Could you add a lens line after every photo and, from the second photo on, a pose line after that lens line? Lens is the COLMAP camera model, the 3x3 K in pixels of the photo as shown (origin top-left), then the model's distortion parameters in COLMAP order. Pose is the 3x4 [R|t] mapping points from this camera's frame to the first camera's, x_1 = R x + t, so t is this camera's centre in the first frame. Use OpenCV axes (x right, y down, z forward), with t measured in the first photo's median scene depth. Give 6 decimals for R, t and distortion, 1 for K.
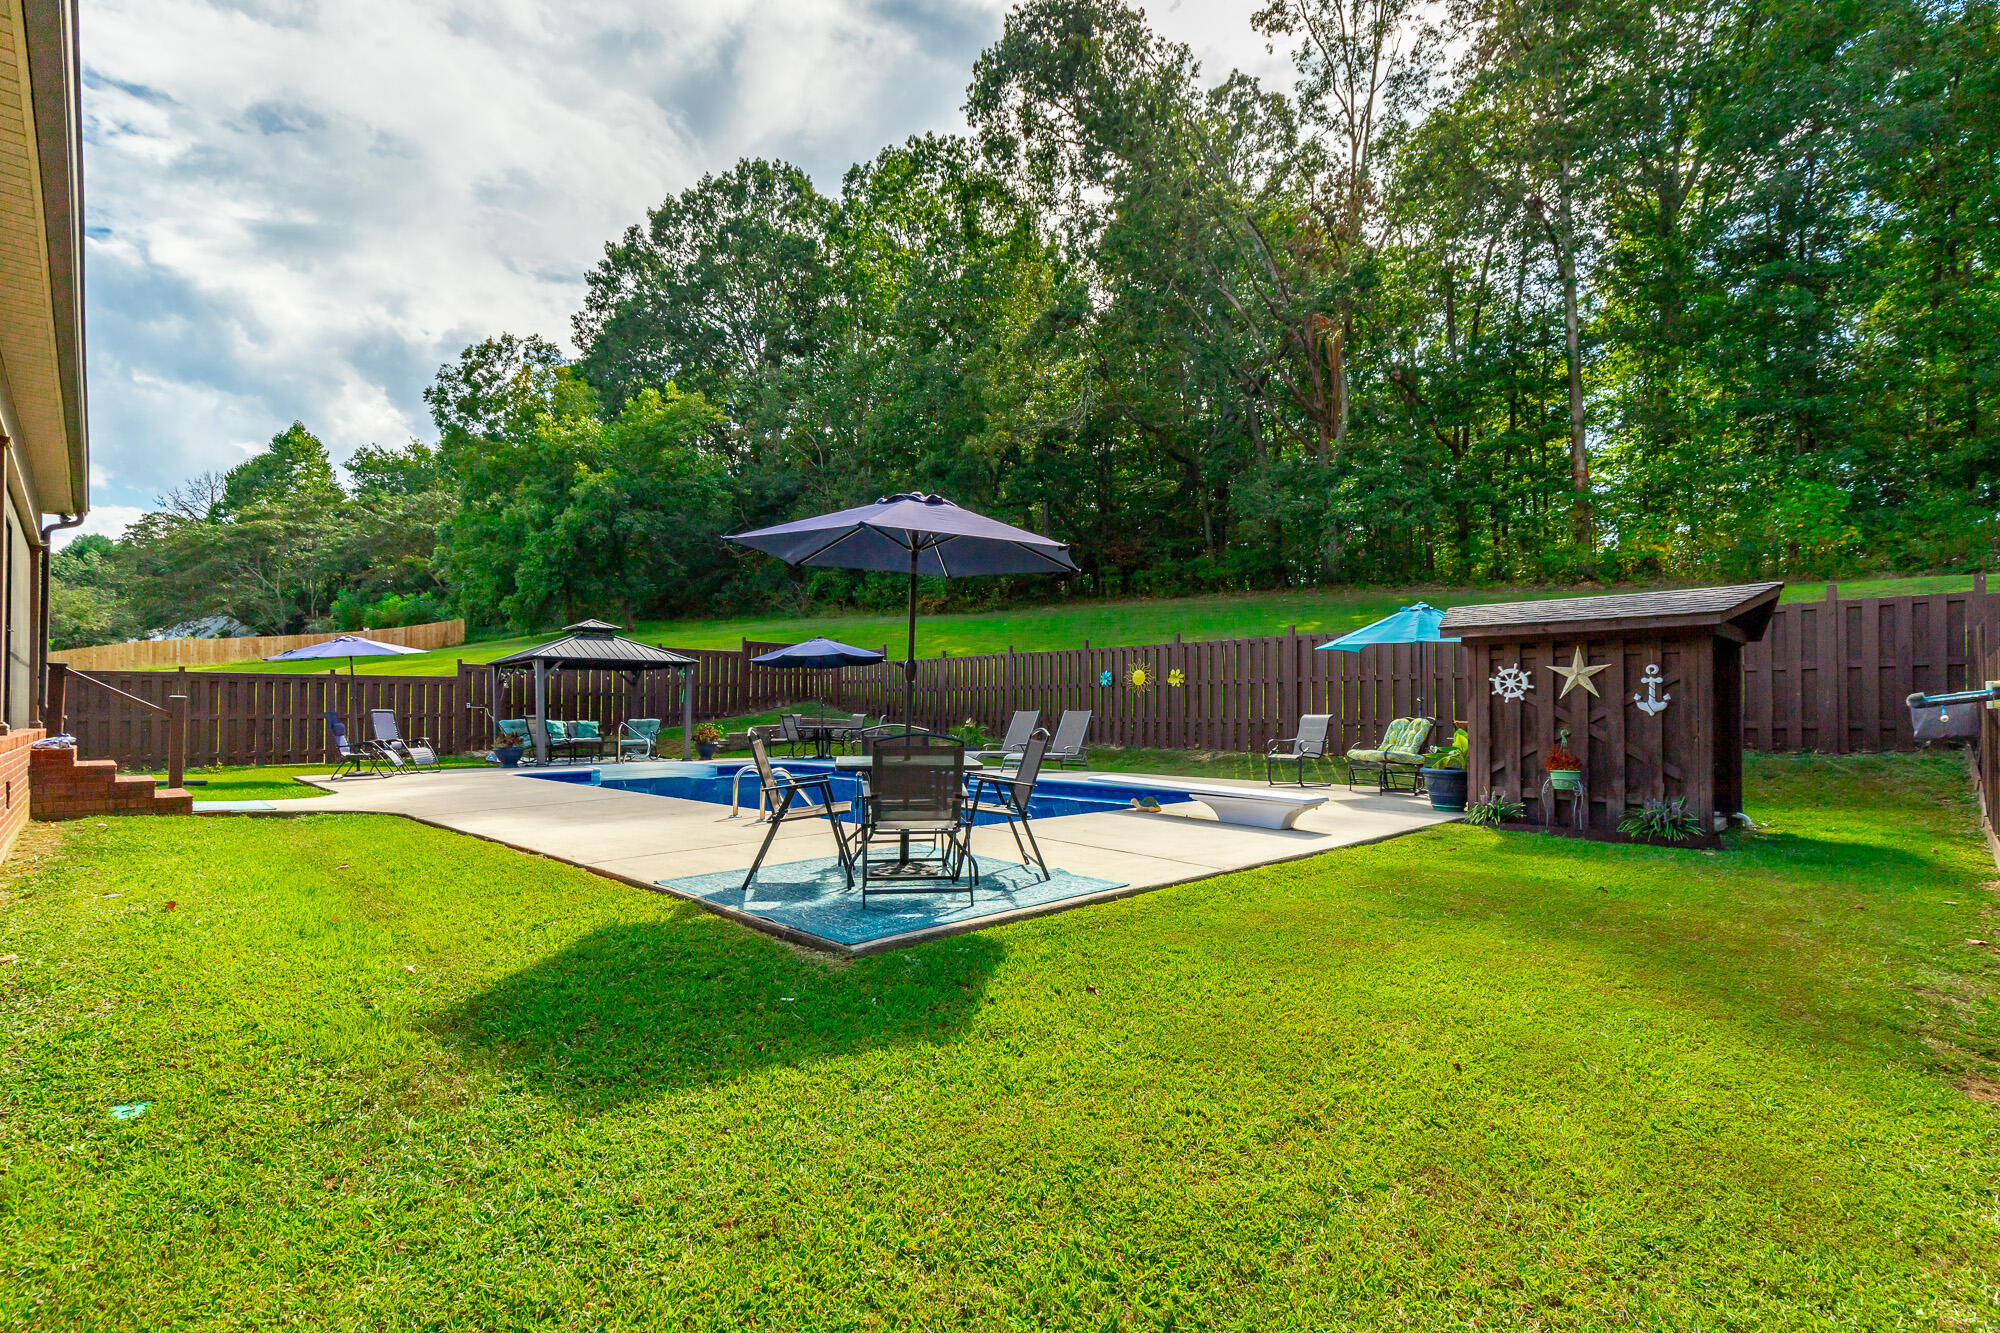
lens RADIAL K [[907.8, 0, 1015.1], [0, 907.8, 678.7], [0, 0, 1]] dist [0.000696, 0.000829]
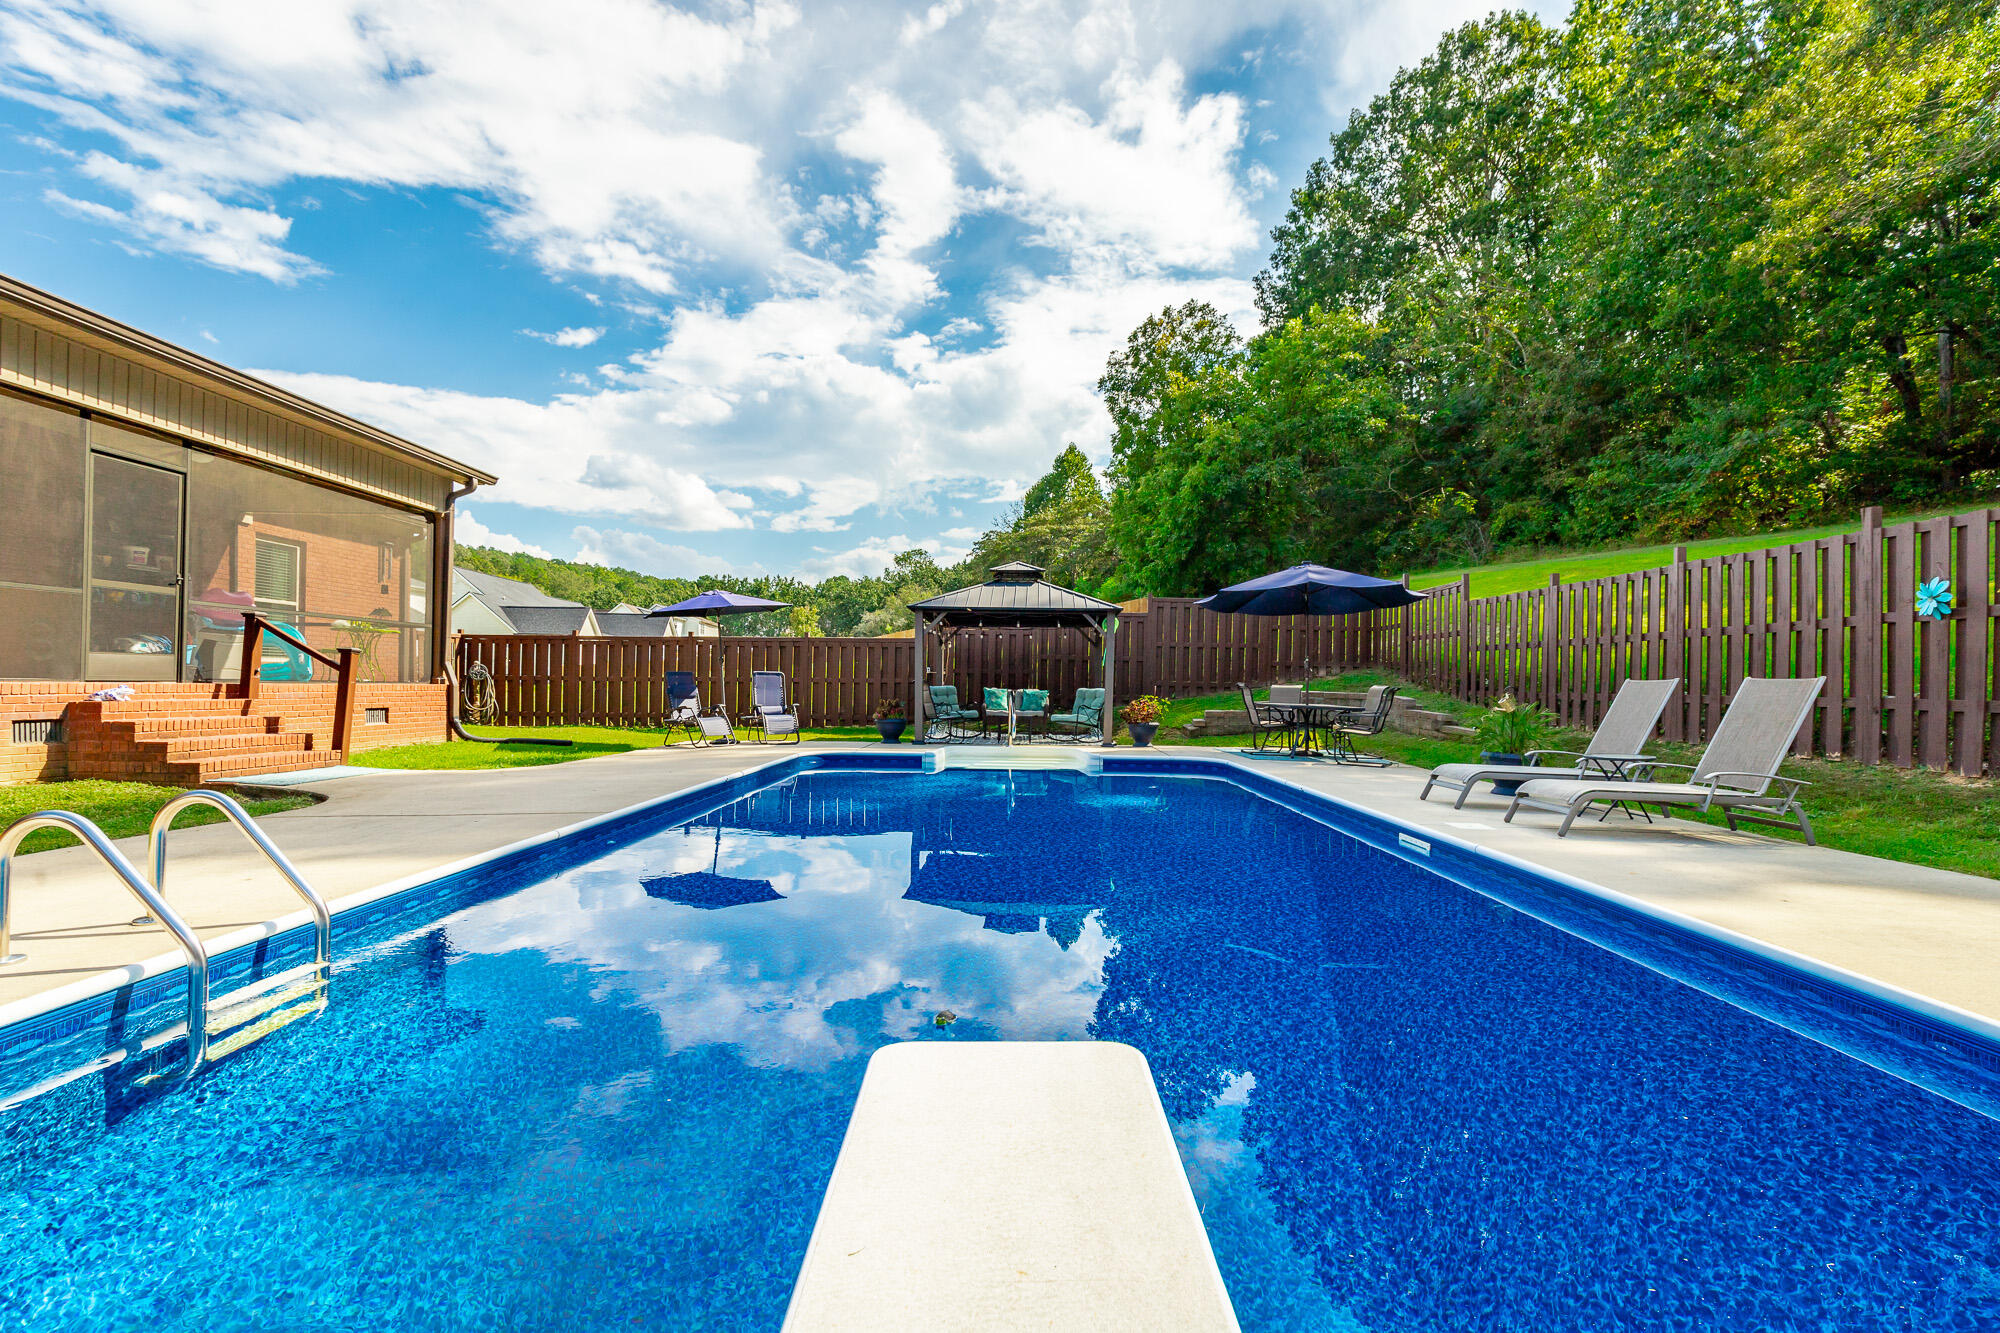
lens RADIAL K [[907.8, 0, 1015.1], [0, 907.8, 678.7], [0, 0, 1]] dist [0.000696, 0.000829]
pose [[0.701791, 0.005953, -0.712358, 0.026262], [0.012874, 0.999696, 0.021037, 0.005423], [0.712267, -0.023935, 0.701500, 0.118060]]
